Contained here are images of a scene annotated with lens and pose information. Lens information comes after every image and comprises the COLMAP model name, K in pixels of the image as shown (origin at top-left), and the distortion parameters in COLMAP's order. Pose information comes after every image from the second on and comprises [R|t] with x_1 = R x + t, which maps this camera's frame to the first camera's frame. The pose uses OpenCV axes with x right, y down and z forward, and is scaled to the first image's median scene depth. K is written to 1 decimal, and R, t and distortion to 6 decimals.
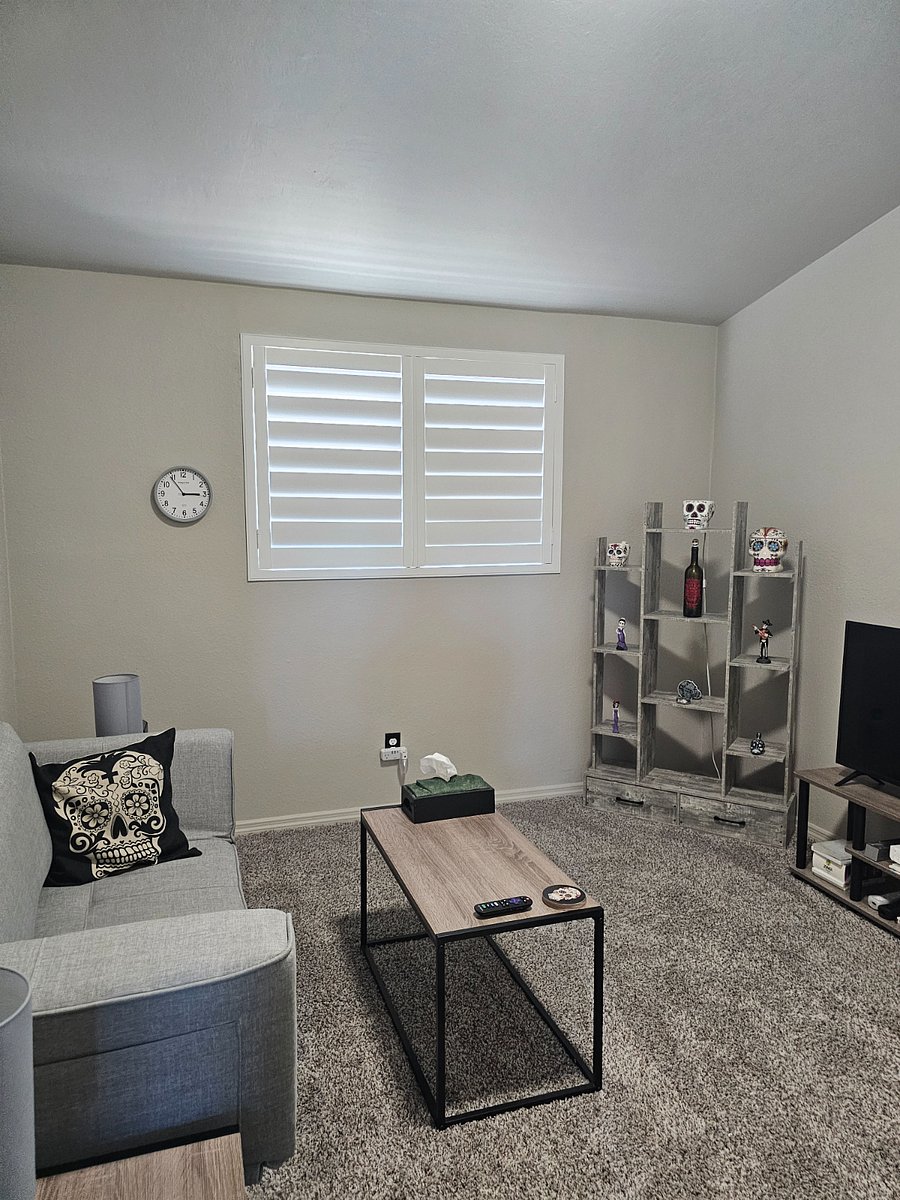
lens RADIAL K [[801.5, 0, 452.4], [0, 801.5, 602.7], [0, 0, 1]] dist [0.008218, -0.017397]
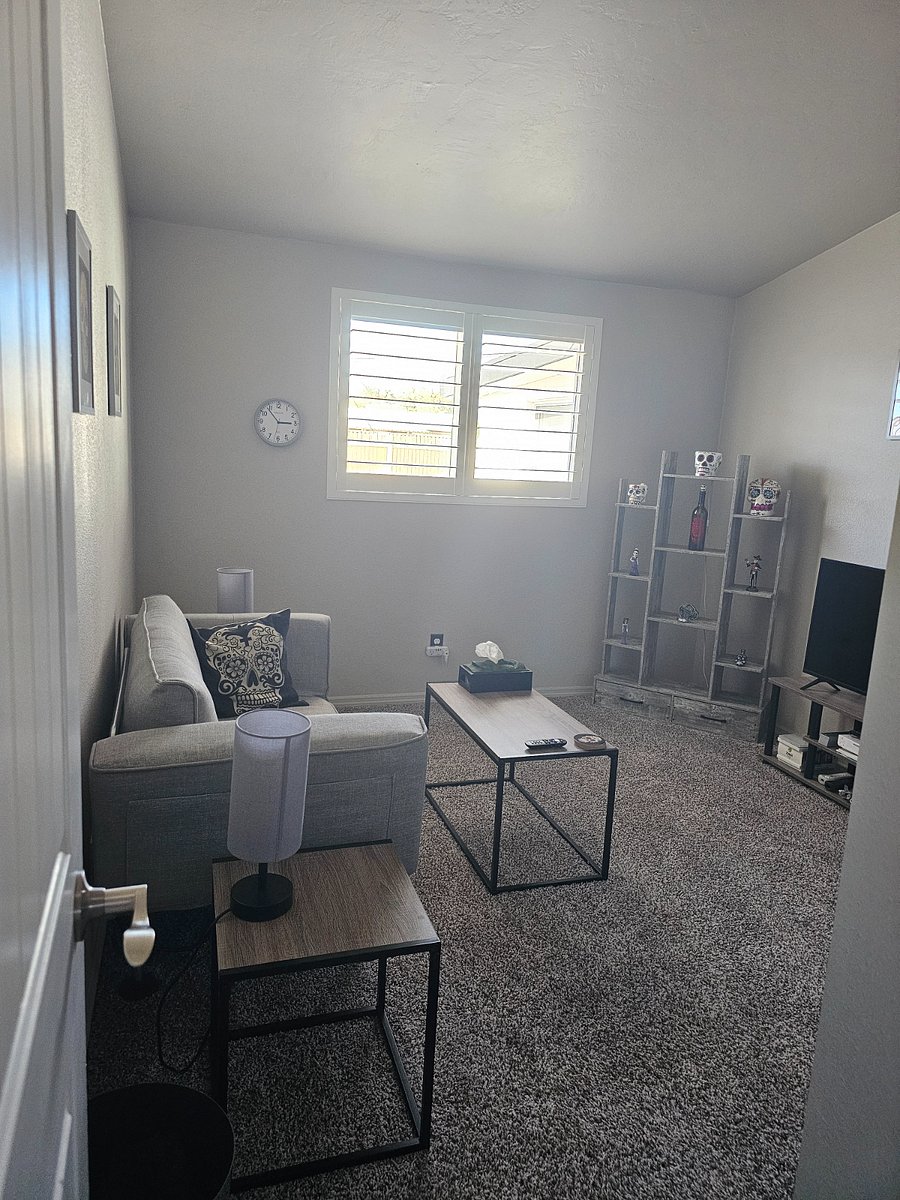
lens RADIAL K [[801.5, 0, 447.1], [0, 801.5, 595.1], [0, 0, 1]] dist [0.008218, -0.017397]
pose [[0.998406, 0.056427, 0.000865, -0.081266], [-0.056344, 0.995845, 0.071538, 0.023661], [0.003176, -0.071473, 0.997437, -0.236688]]
